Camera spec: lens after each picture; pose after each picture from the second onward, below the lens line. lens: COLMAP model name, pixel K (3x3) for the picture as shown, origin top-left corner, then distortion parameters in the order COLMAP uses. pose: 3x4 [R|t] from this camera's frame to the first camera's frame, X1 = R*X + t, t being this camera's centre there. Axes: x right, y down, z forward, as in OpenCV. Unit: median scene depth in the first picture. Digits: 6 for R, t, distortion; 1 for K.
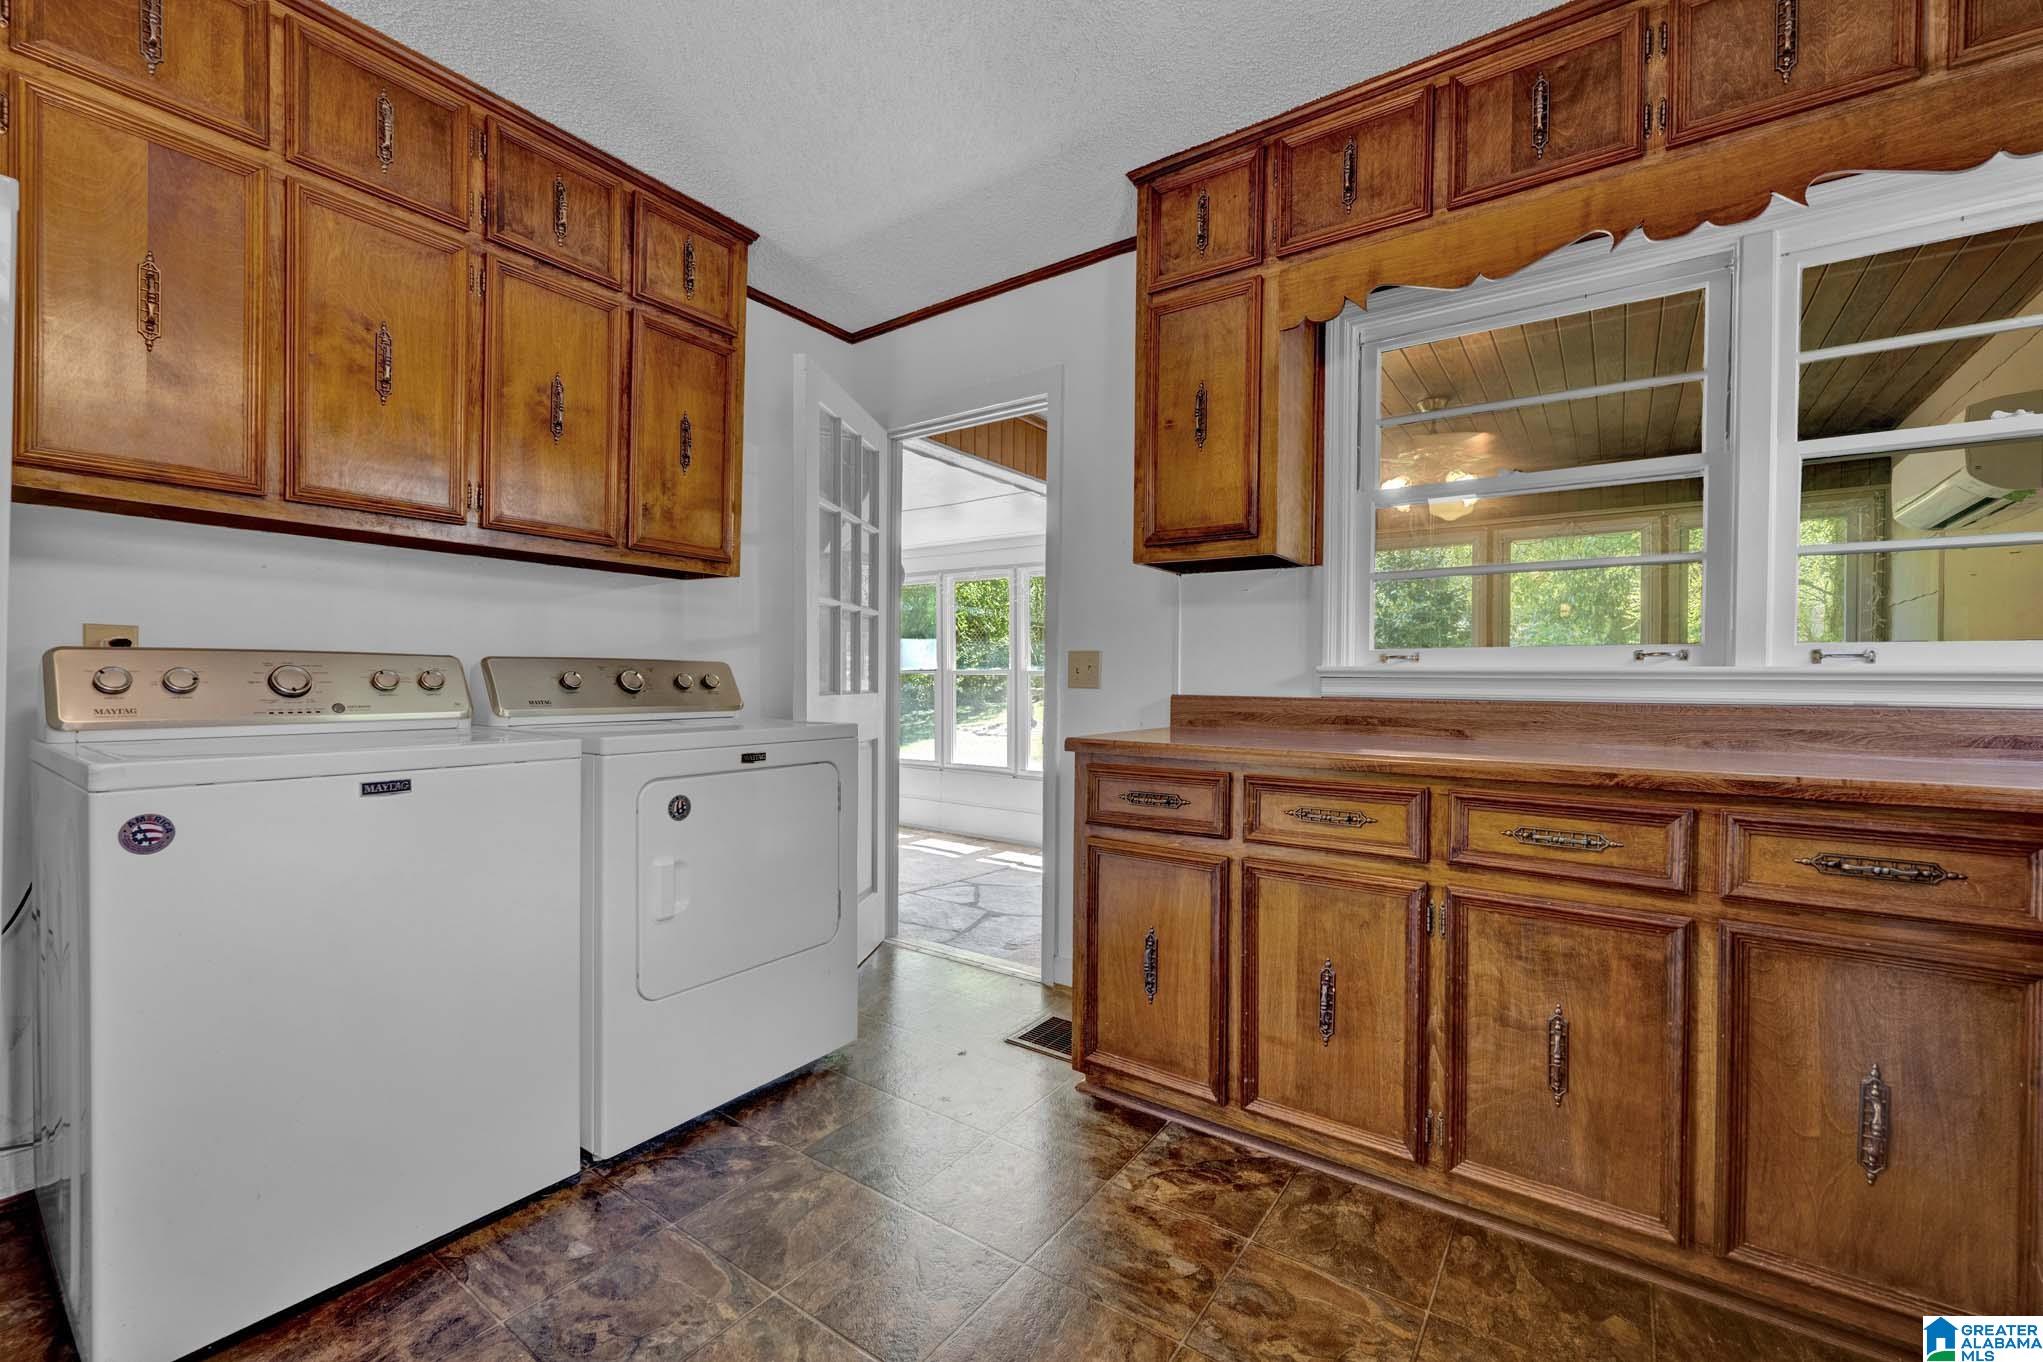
lens RADIAL K [[844.1, 0, 1025.4], [0, 844.1, 688.7], [0, 0, 1]] dist [-0.000291, 0.000327]
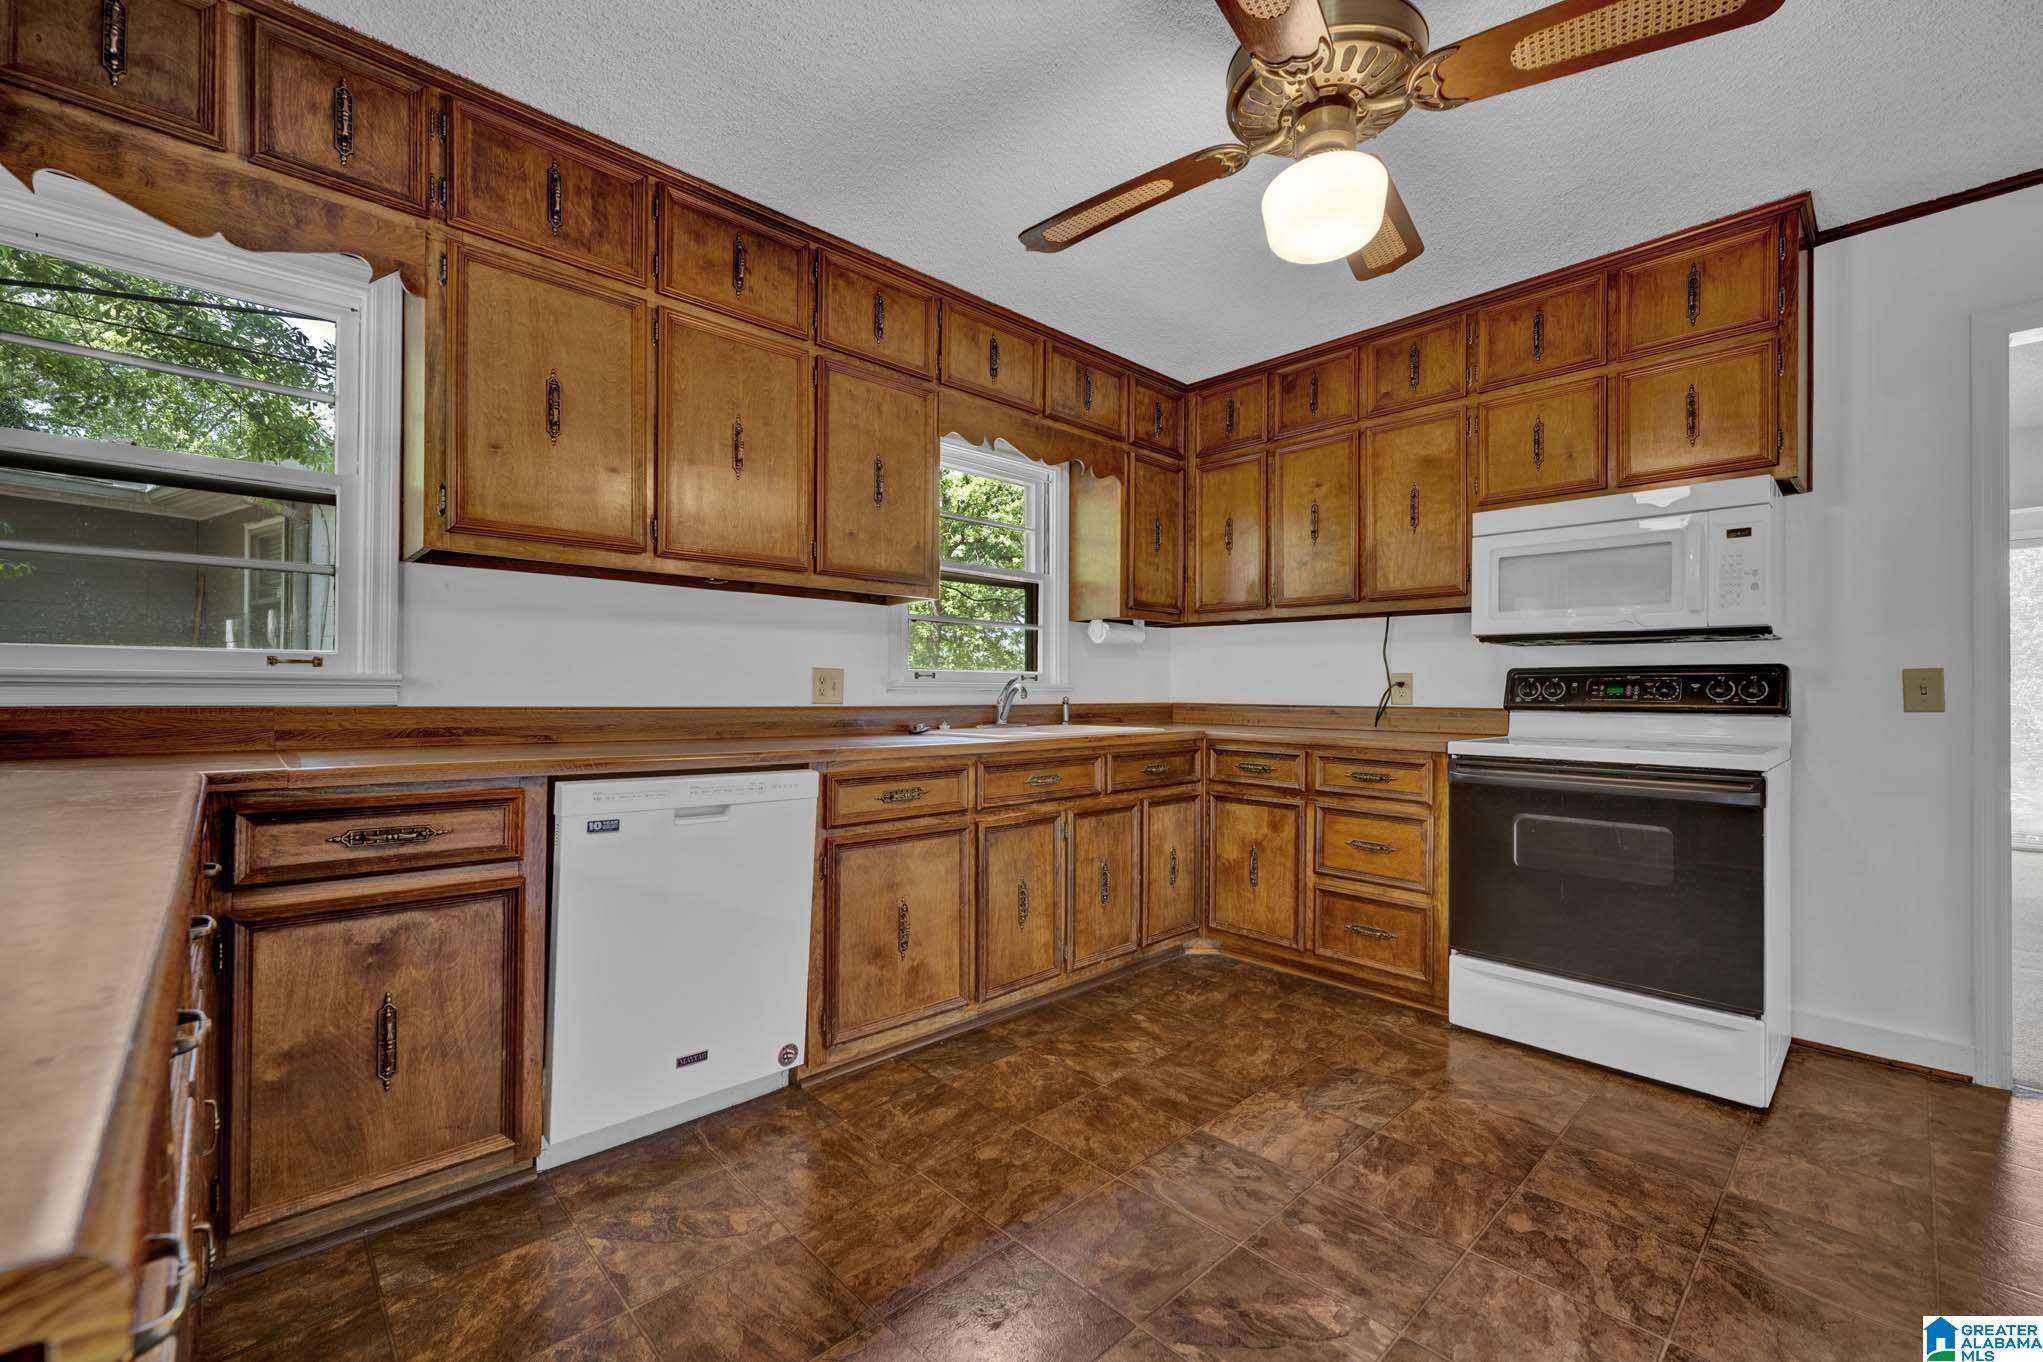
lens RADIAL K [[844.1, 0, 1025.4], [0, 844.1, 688.7], [0, 0, 1]] dist [-0.000291, 0.000327]
pose [[-0.981744, -0.015021, 0.189614, 0.304845], [-0.014180, 0.999883, 0.005792, -0.017681], [-0.189679, 0.002997, -0.981842, 1.850725]]
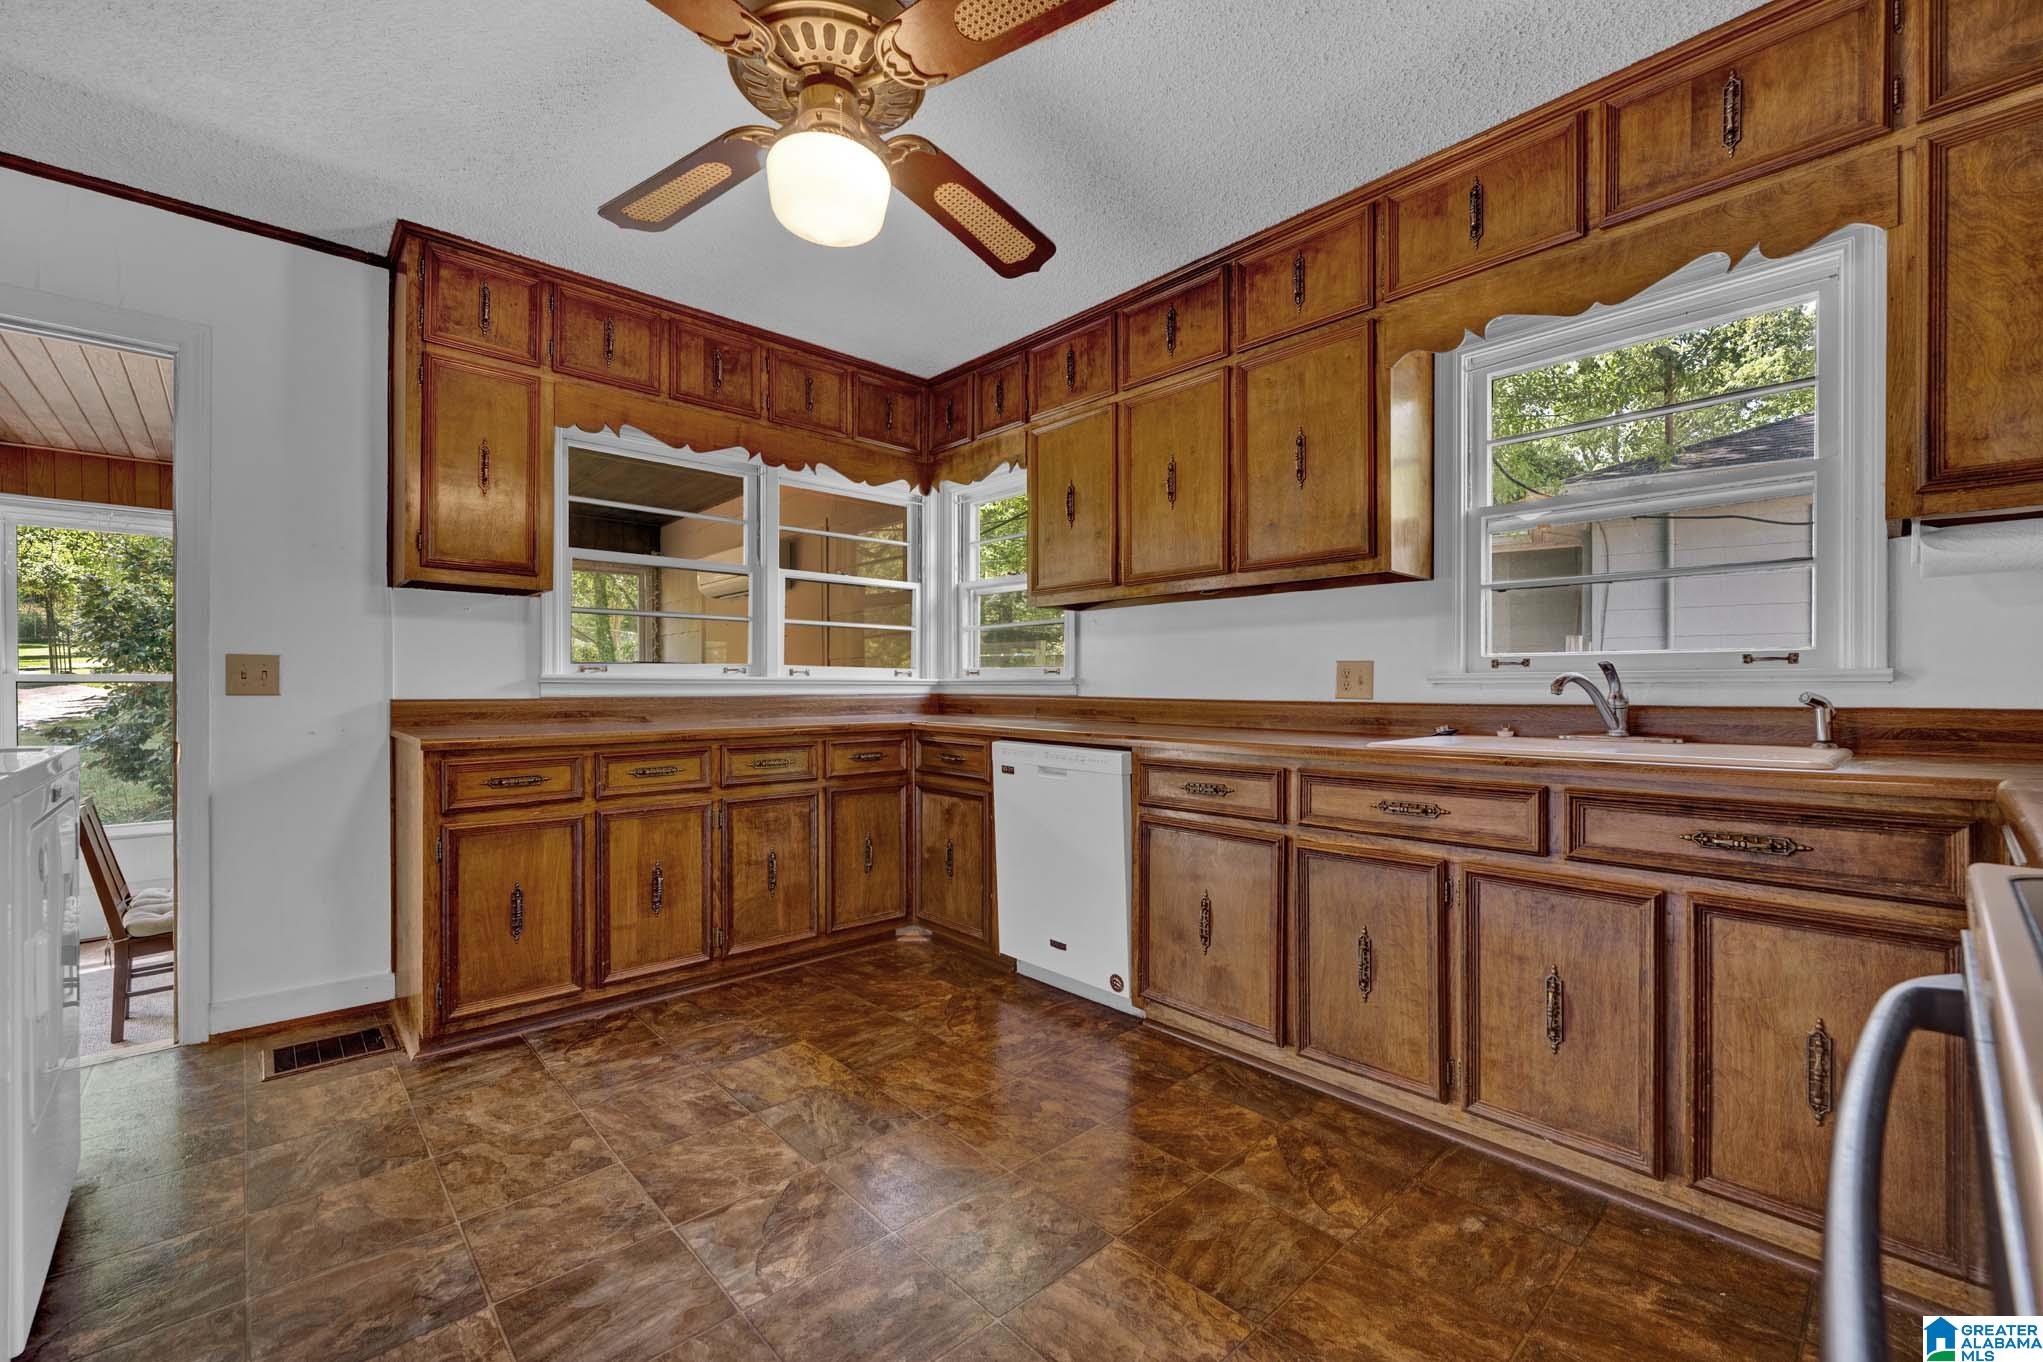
lens RADIAL K [[844.1, 0, 1025.4], [0, 844.1, 688.7], [0, 0, 1]] dist [-0.000291, 0.000327]
pose [[0.198534, -0.012997, 0.980008, -1.040464], [0.010955, 0.999879, 0.011041, -0.014132], [-0.980033, 0.008544, 0.198652, 0.003597]]
